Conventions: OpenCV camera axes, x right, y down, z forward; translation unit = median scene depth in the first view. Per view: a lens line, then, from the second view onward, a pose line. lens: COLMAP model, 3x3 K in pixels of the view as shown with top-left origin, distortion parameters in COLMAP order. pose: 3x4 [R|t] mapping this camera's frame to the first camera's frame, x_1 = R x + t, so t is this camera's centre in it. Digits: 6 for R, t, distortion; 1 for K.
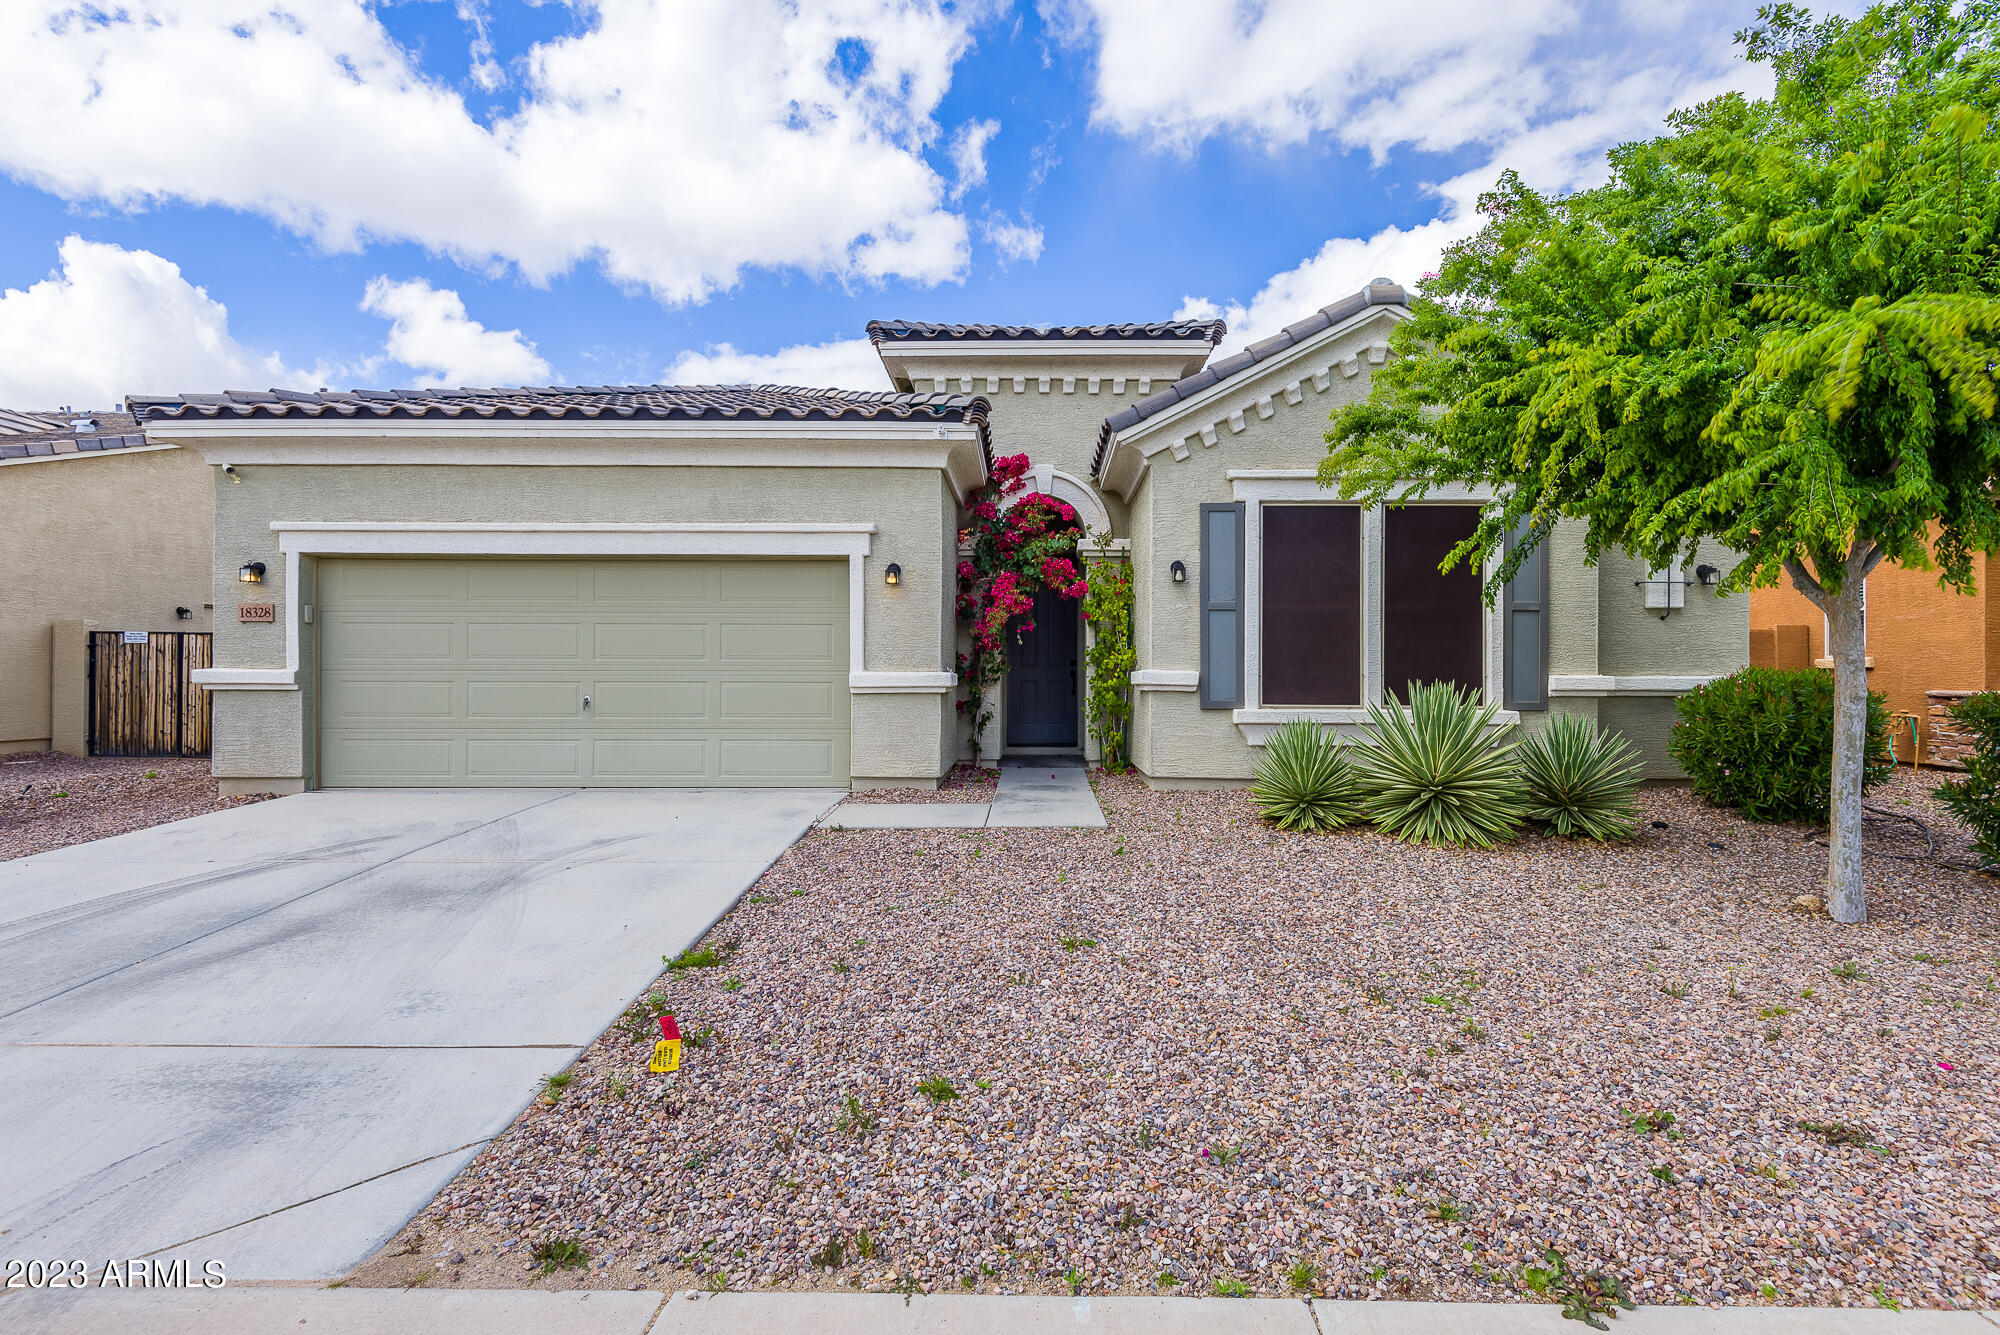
lens RADIAL K [[903.6, 0, 1001.9], [0, 903.6, 669.0], [0, 0, 1]] dist [0.010167, -0.005569]
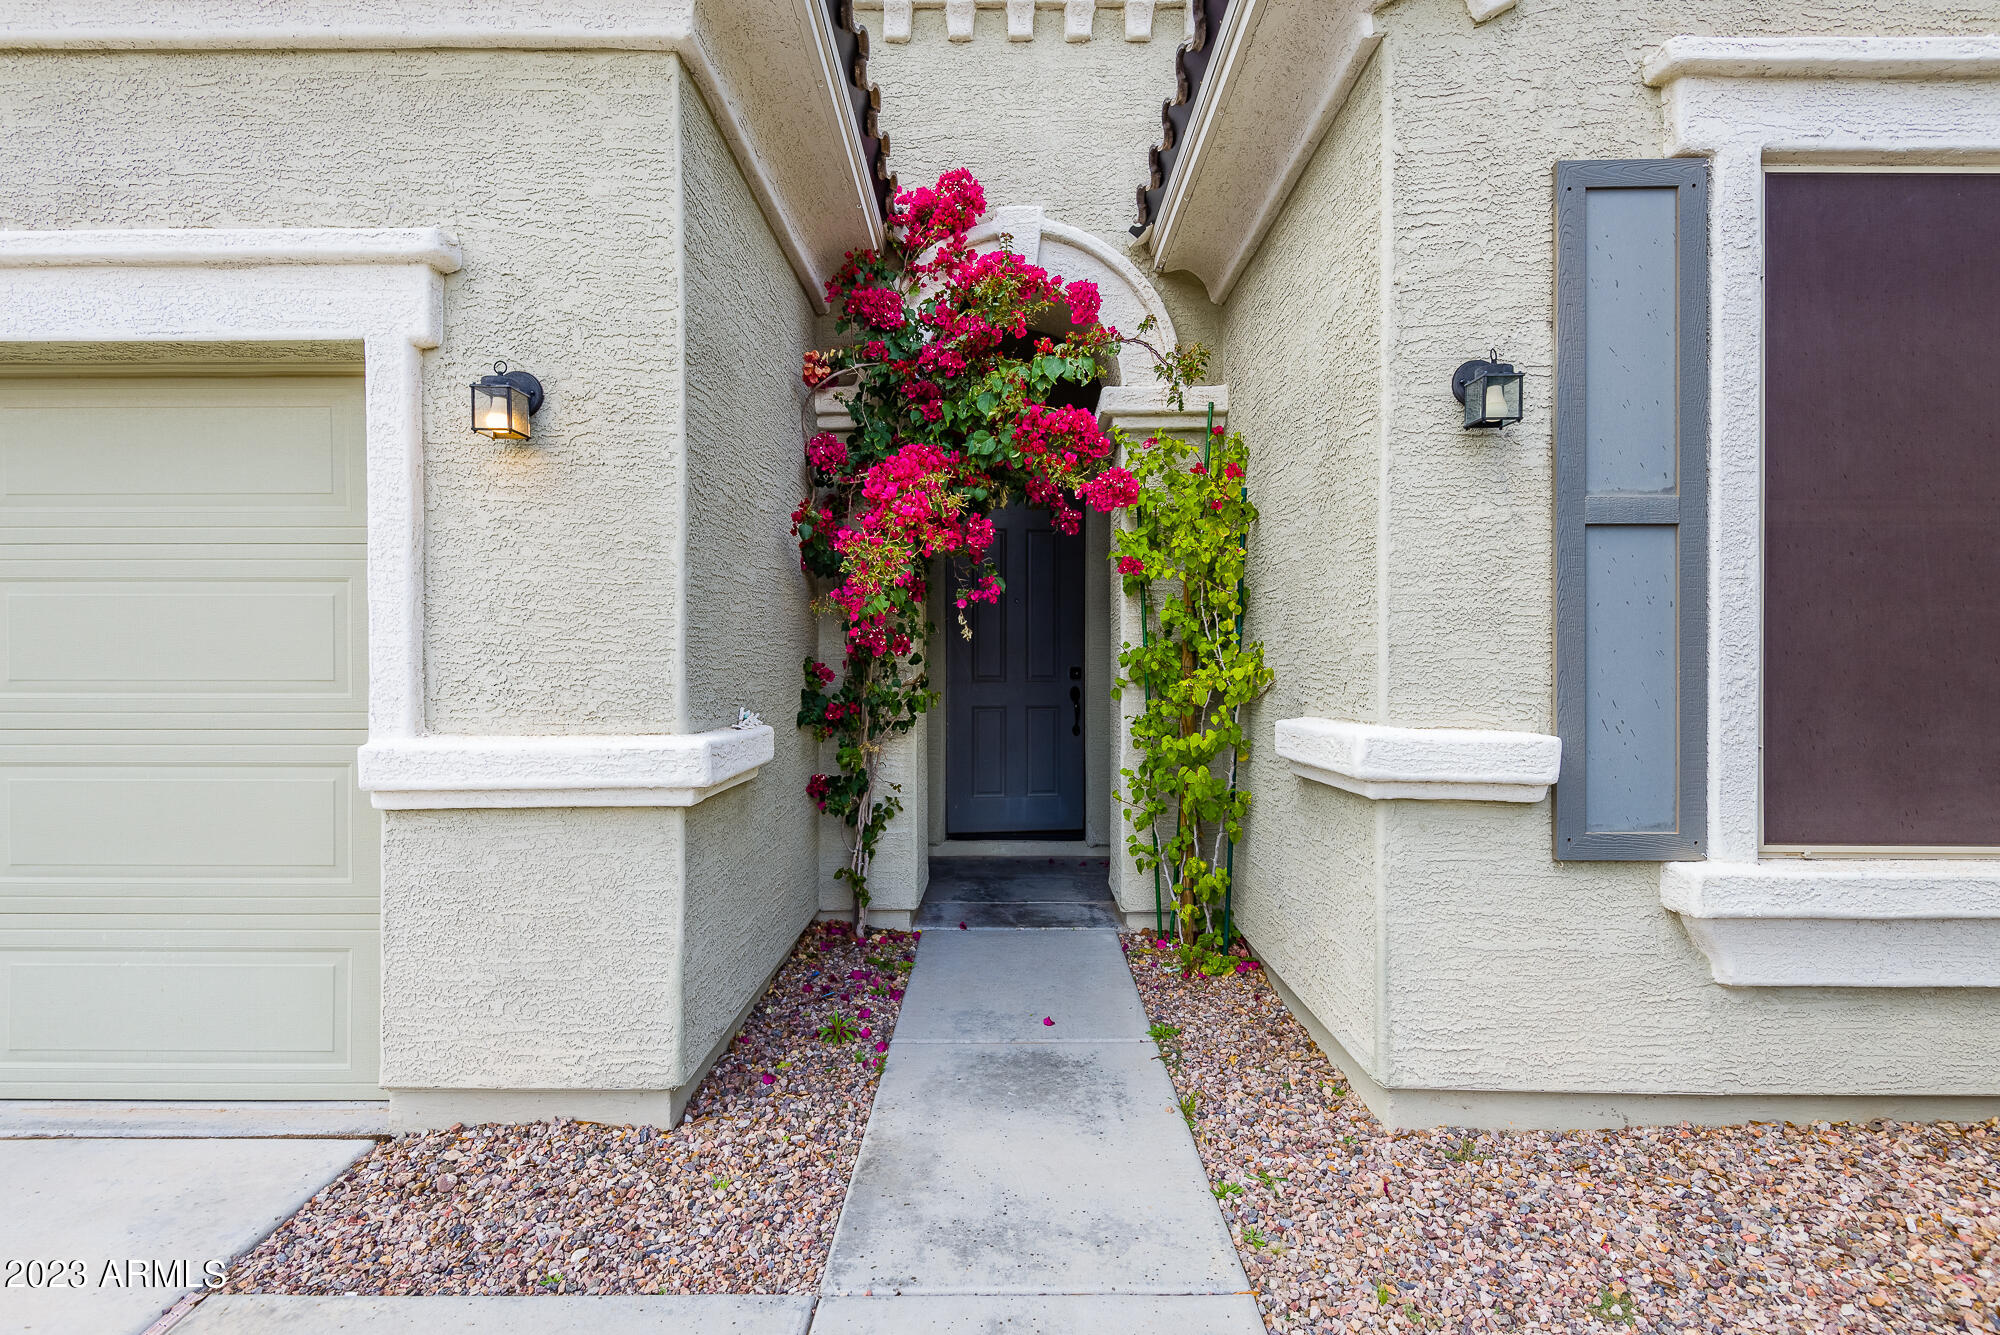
lens RADIAL K [[903.6, 0, 996.2], [0, 903.6, 670.9], [0, 0, 1]] dist [0.010167, -0.005569]
pose [[0.999662, -0.002710, 0.025841, 0.025820], [0.002339, 0.999894, 0.014367, -0.019770], [-0.025877, -0.014302, 0.999563, 0.617648]]
